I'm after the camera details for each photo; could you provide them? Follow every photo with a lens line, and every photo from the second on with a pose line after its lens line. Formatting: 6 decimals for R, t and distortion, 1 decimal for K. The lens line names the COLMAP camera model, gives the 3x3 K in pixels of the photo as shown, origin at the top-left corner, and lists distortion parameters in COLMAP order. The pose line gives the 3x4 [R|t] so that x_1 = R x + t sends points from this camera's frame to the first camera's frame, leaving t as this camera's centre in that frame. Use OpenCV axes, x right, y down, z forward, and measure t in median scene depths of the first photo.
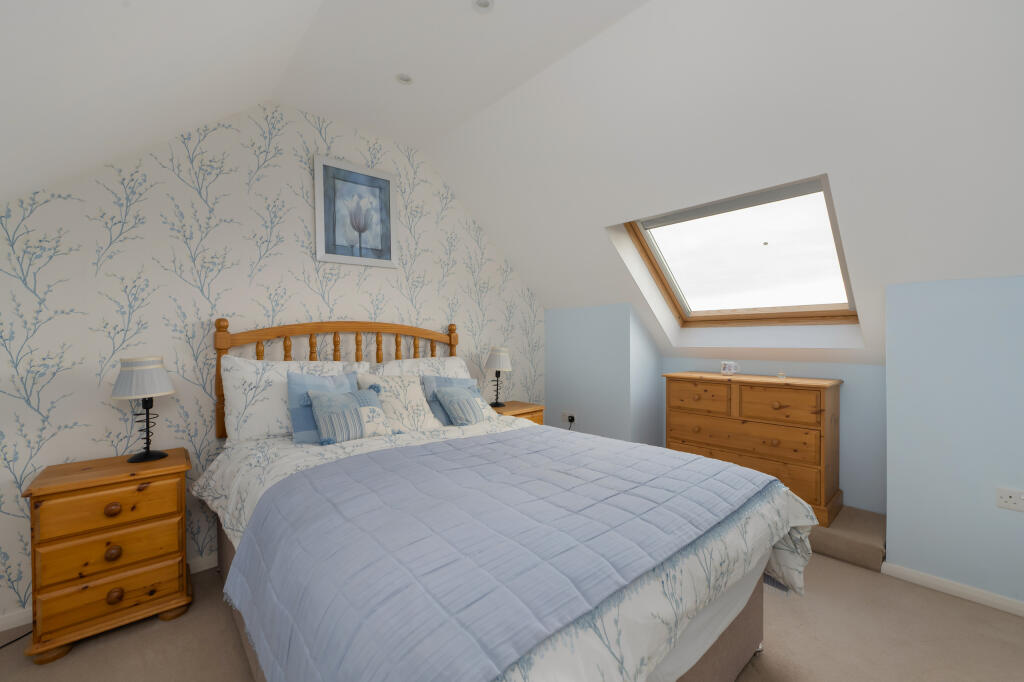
lens RADIAL K [[405.8, 0, 512.0], [0, 405.8, 341.0], [0, 0, 1]] dist [-0.000318, -0.000059]
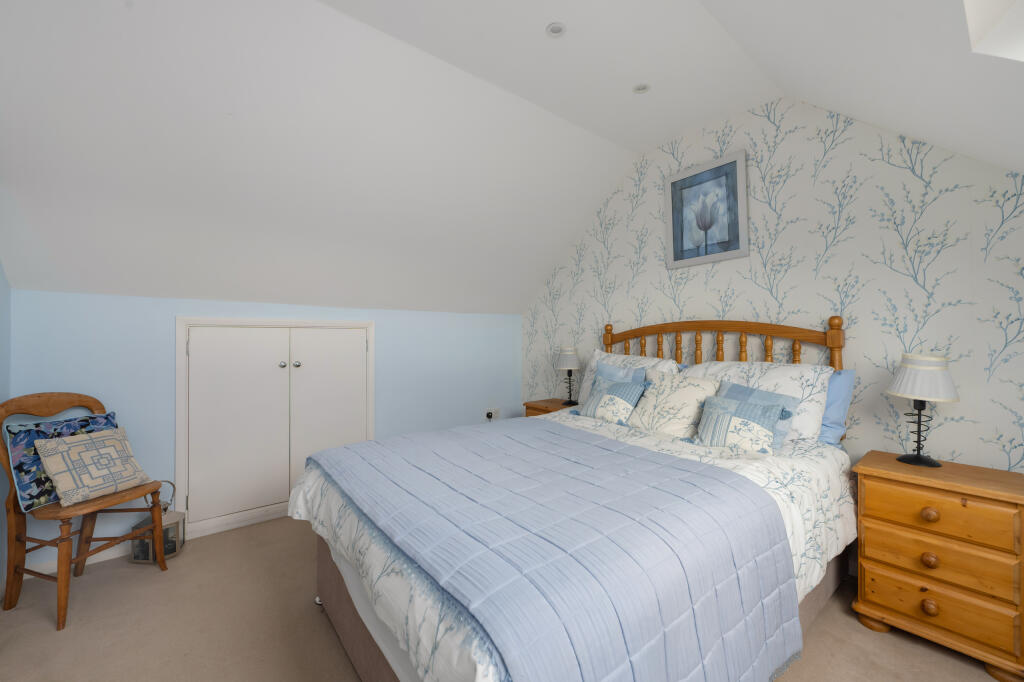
lens RADIAL K [[408.0, 0, 511.4], [0, 408.0, 336.2], [0, 0, 1]] dist [0.000454, 0.000026]
pose [[-0.050962, 0.004761, -0.998689, 0.637848], [0.002313, 0.999987, 0.004649, -0.014939], [0.998698, -0.002073, -0.050973, 0.568903]]
